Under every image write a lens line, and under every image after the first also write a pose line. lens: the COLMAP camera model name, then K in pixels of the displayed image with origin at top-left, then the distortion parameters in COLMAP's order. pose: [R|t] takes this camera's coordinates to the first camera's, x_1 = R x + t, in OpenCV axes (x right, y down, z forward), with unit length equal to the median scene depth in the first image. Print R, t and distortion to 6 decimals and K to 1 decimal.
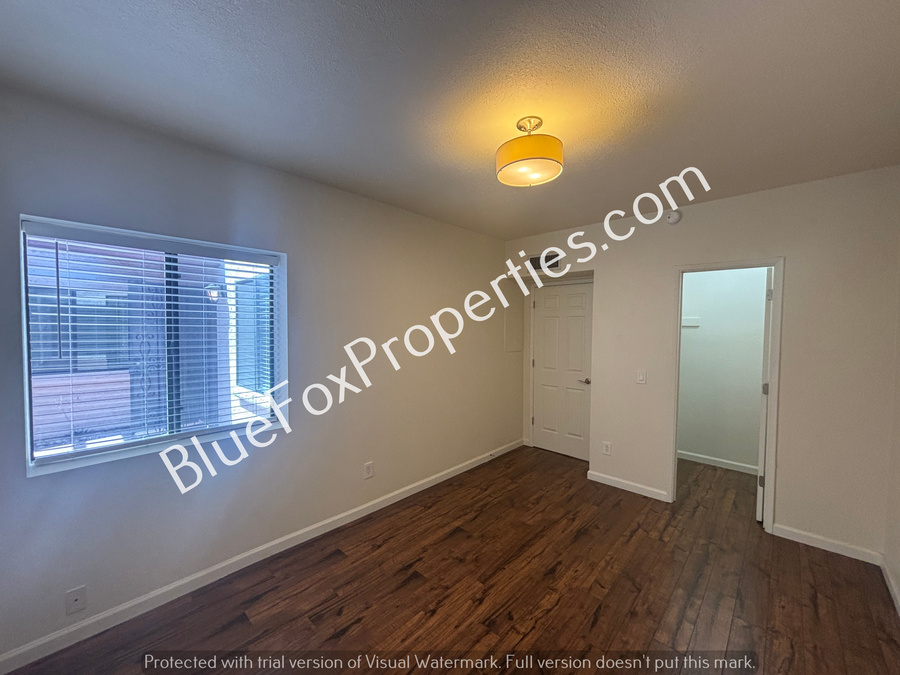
lens RADIAL K [[362.5, 0, 449.8], [0, 362.5, 338.0], [0, 0, 1]] dist [-0.002072, 0.000253]
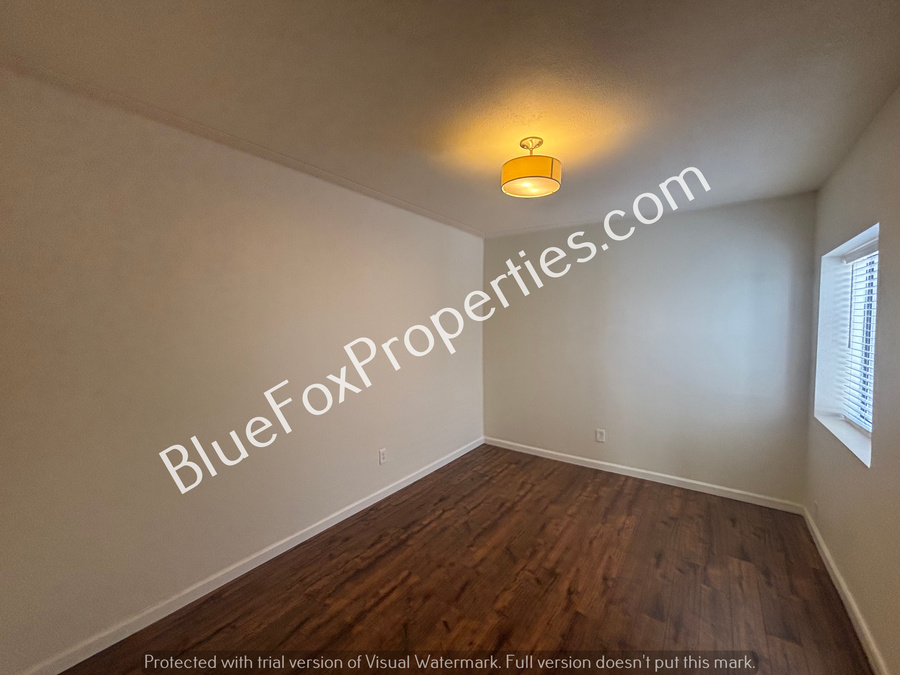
lens RADIAL K [[362.5, 0, 450.1], [0, 362.5, 335.2], [0, 0, 1]] dist [-0.002072, 0.000253]
pose [[-0.990779, -0.000194, -0.135484, 0.558155], [-0.011817, 0.996312, 0.084990, -0.077070], [0.134968, 0.085807, -0.987128, 1.897598]]
